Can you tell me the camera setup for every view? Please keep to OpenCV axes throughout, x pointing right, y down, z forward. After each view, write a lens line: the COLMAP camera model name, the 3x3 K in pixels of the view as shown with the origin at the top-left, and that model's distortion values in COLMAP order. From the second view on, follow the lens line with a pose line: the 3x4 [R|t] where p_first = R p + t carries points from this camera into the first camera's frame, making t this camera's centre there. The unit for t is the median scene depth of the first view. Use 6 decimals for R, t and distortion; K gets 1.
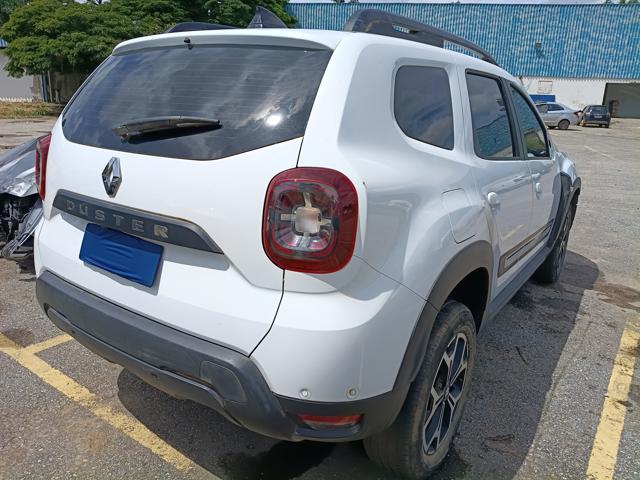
lens RADIAL K [[485.5, 0, 320.8], [0, 485.5, 241.4], [0, 0, 1]] dist [0.006196, -0.035413]
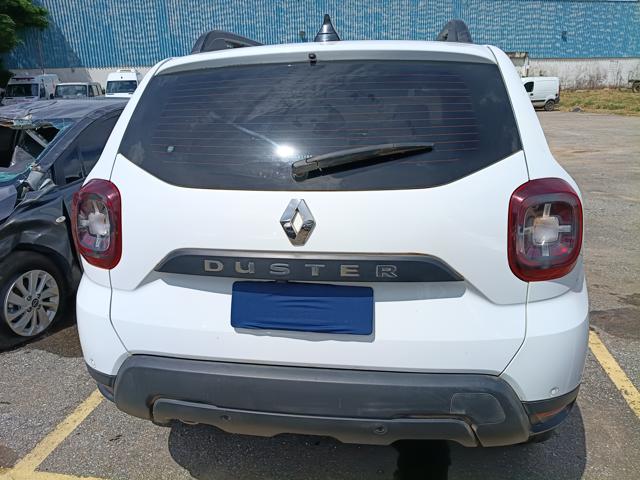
lens RADIAL K [[485.5, 0, 319.1], [0, 485.5, 240.5], [0, 0, 1]] dist [0.006196, -0.035413]
pose [[0.894163, -0.188292, 0.406225, -0.671535], [0.181297, 0.981831, 0.056033, -0.127008], [-0.409395, 0.023545, 0.912053, 0.188075]]
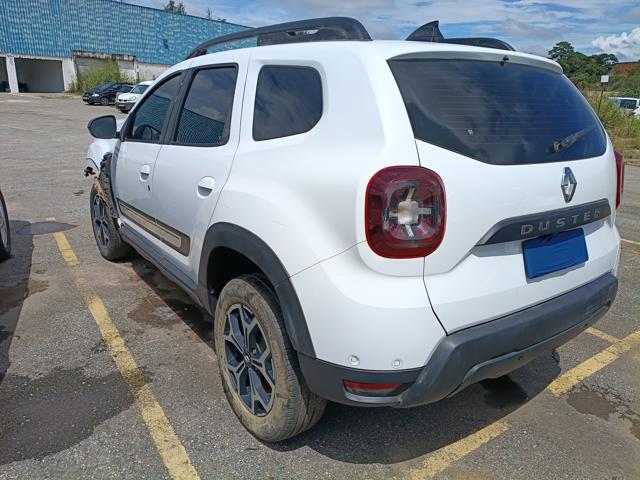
lens RADIAL K [[485.5, 0, 318.3], [0, 485.5, 236.8], [0, 0, 1]] dist [0.006196, -0.035413]
pose [[0.339465, -0.291598, 0.894279, -1.256958], [0.249252, 0.944634, 0.213402, -0.306100], [-0.906993, 0.150458, 0.393351, 0.820278]]
